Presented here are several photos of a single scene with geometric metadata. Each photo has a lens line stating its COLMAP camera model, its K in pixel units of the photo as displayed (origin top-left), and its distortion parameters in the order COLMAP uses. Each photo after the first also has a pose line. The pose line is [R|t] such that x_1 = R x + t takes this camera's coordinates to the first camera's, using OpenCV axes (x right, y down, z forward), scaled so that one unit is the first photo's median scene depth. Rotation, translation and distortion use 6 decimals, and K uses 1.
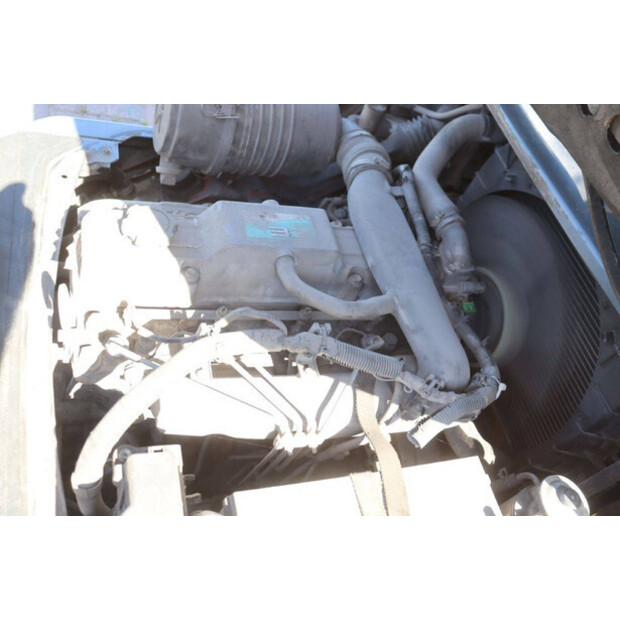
lens RADIAL K [[560.3, 0, 310.5], [0, 560.3, 310.5], [0, 0, 1]] dist [-0.062698, 0.012457]
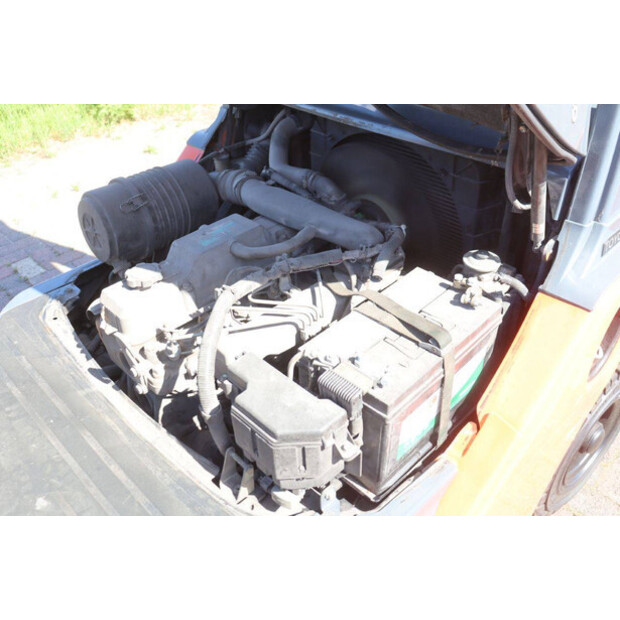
lens RADIAL K [[560.3, 0, 309.5], [0, 560.3, 309.9], [0, 0, 1]] dist [-0.062698, 0.012457]
pose [[0.800116, -0.576683, 0.165078, -0.188771], [0.596992, 0.792372, -0.125489, 0.283814], [-0.058436, 0.198956, 0.978265, -0.334023]]
